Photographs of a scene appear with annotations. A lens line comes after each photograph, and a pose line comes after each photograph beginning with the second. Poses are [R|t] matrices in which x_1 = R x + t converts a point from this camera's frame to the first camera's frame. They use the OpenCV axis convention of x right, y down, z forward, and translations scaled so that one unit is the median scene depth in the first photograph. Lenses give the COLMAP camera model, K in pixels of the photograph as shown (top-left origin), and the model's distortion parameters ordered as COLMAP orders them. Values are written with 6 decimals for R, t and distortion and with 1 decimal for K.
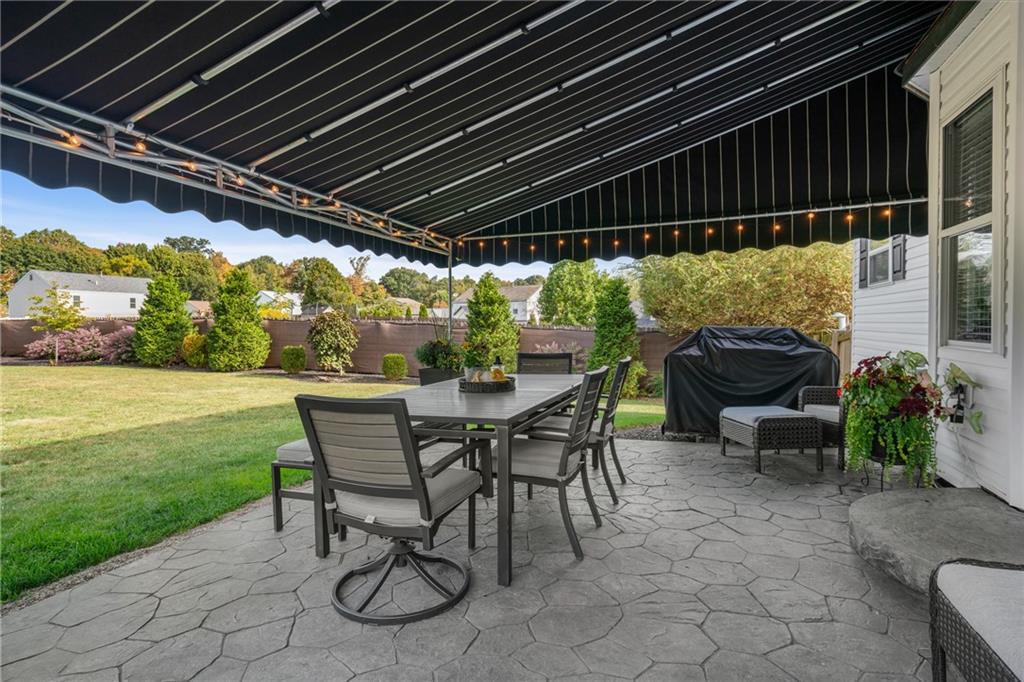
lens RADIAL K [[519.1, 0, 508.3], [0, 519.1, 336.6], [0, 0, 1]] dist [0.006004, 0.000579]
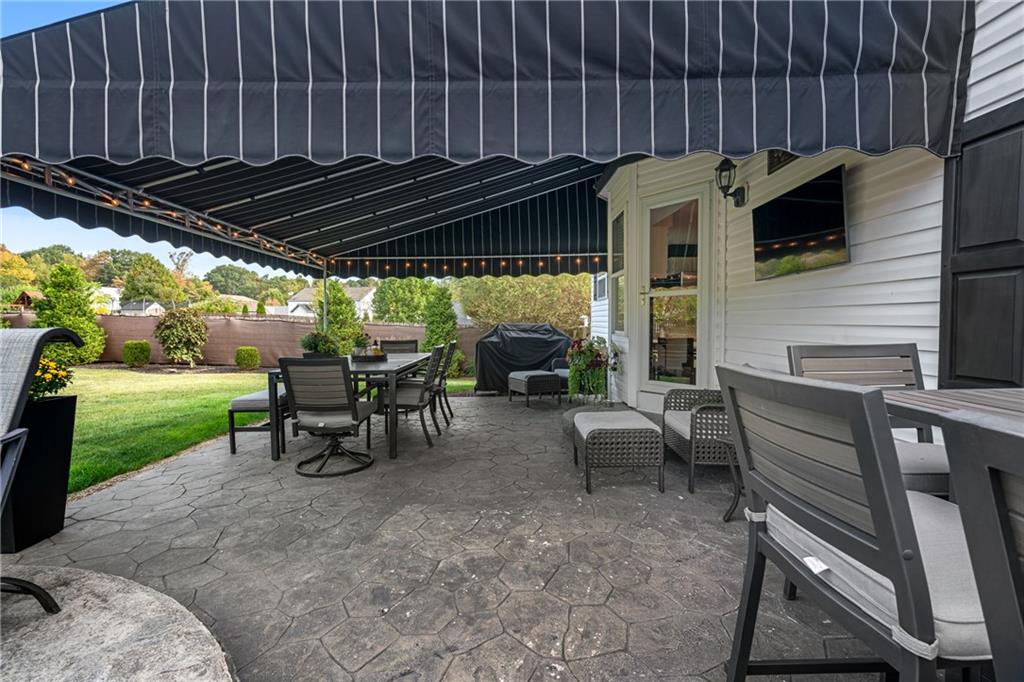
lens RADIAL K [[475.2, 0, 512.0], [0, 475.2, 341.0], [0, 0, 1]] dist [-0.003595, 0.000085]
pose [[0.935475, -0.006934, 0.353326, -0.095624], [0.001472, 0.999875, 0.015725, 0.011353], [-0.353391, -0.014190, 0.935368, -0.346900]]
